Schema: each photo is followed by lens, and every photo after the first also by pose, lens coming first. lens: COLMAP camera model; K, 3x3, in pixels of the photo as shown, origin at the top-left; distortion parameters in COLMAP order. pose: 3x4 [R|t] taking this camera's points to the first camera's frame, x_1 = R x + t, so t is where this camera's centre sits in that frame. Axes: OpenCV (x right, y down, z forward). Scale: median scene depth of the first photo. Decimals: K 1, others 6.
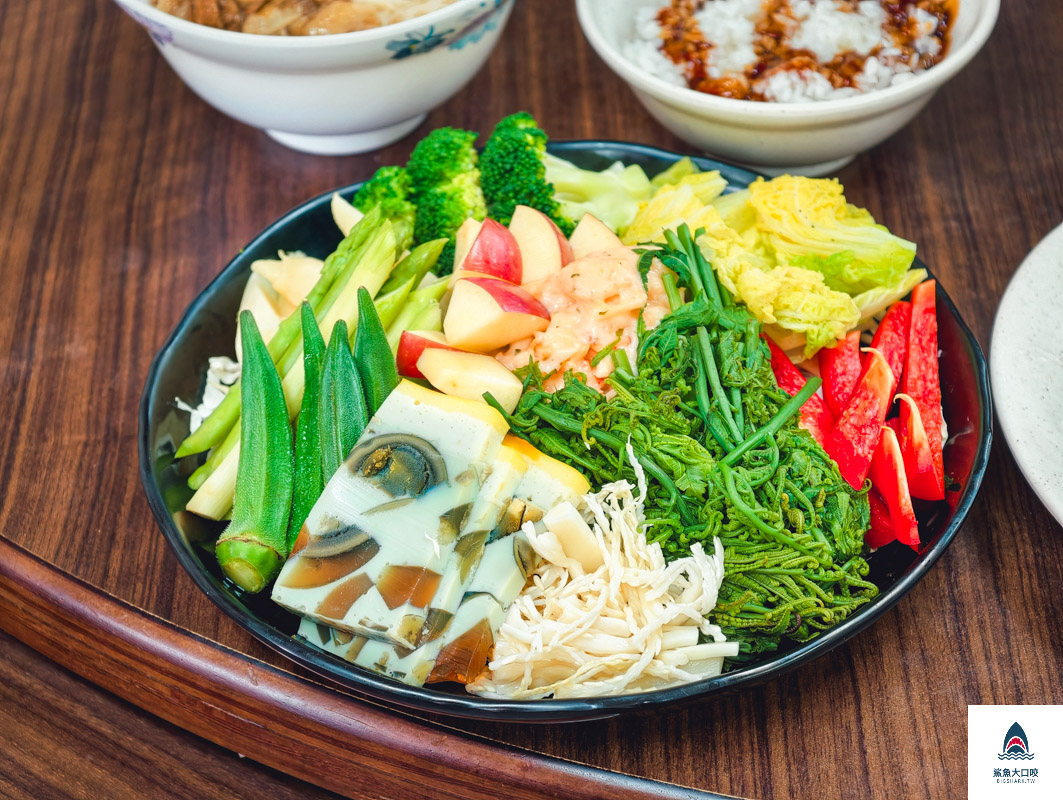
lens RADIAL K [[2614.7, 0, 532.1], [0, 2614.7, 405.1], [0, 0, 1]] dist [0.511586, 0.000000]
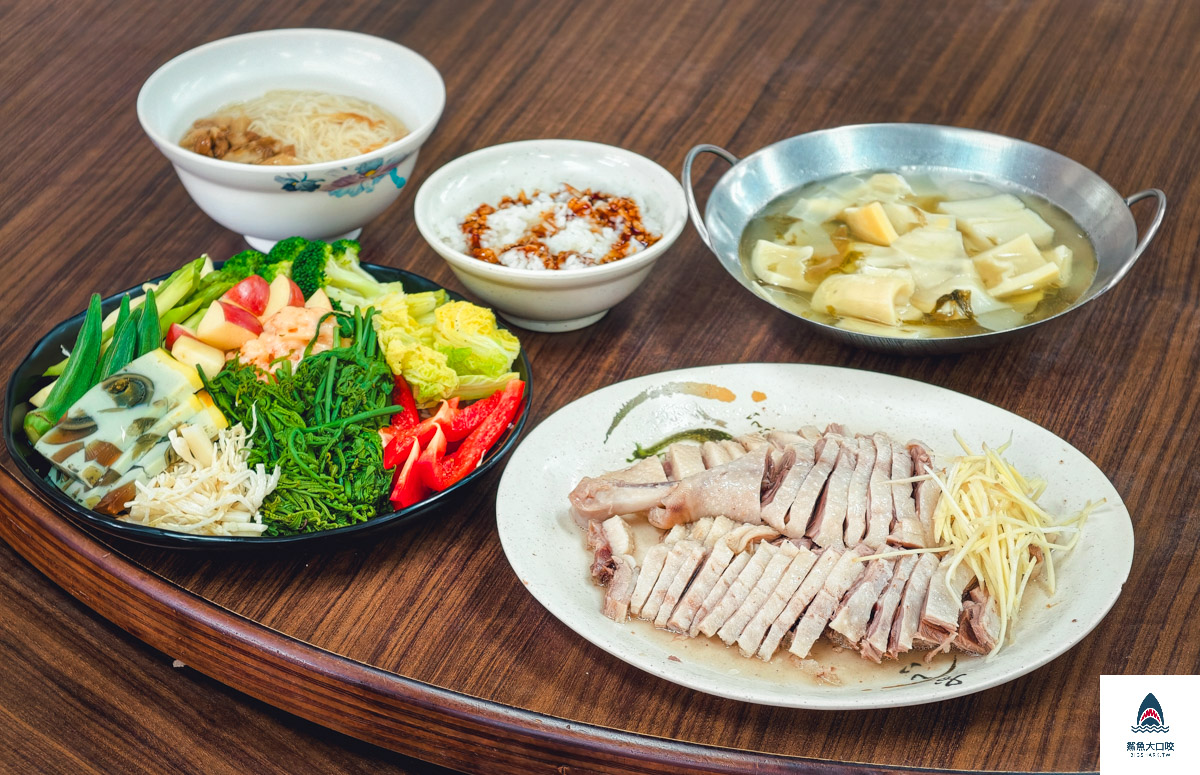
lens RADIAL K [[3119.7, 0, 604.1], [0, 3119.7, 383.6], [0, 0, 1]] dist [0.357282, 0.000000]
pose [[0.937026, 0.217362, -0.273379, 0.773307], [-0.257786, 0.958538, -0.121453, 0.183135], [0.235645, 0.184278, 0.954208, -0.830484]]
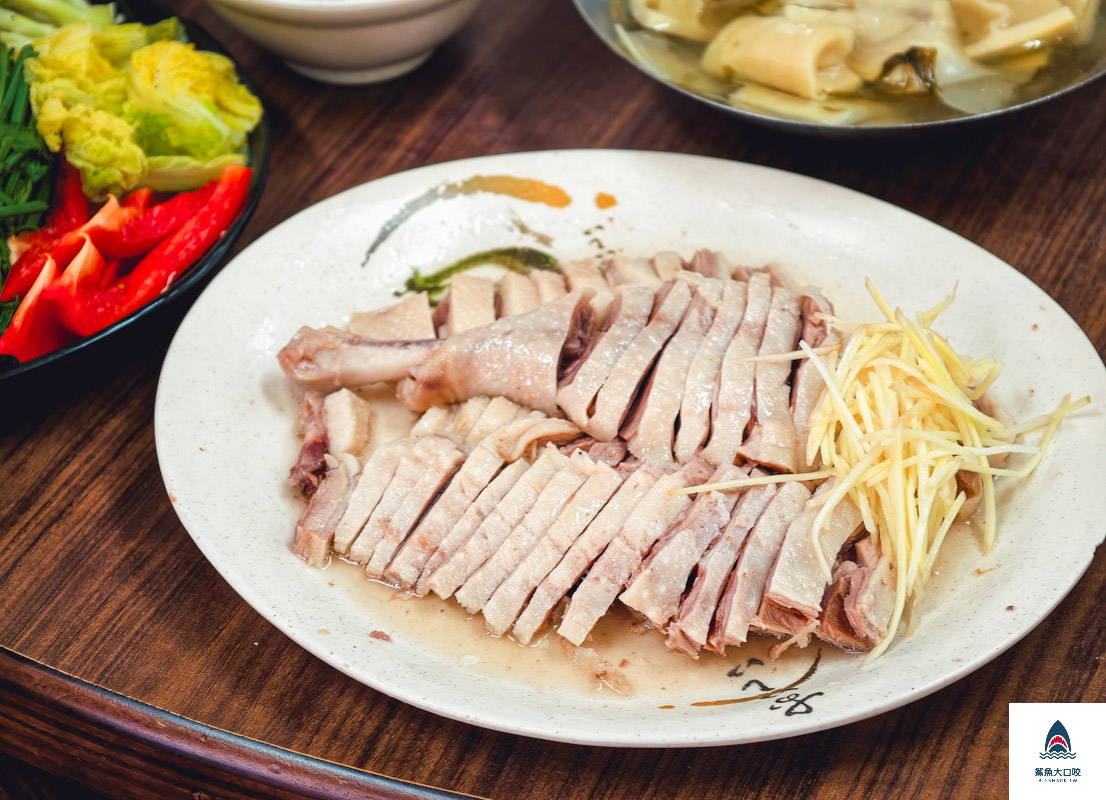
lens RADIAL K [[2773.2, 0, 551.3], [0, 2773.2, 398.6], [0, 0, 1]] dist [0.381345, 0.000000]
pose [[0.897217, 0.295348, -0.328285, 0.722403], [-0.301420, 0.952903, 0.033502, -0.036733], [0.322718, 0.068893, 0.943984, -0.015419]]
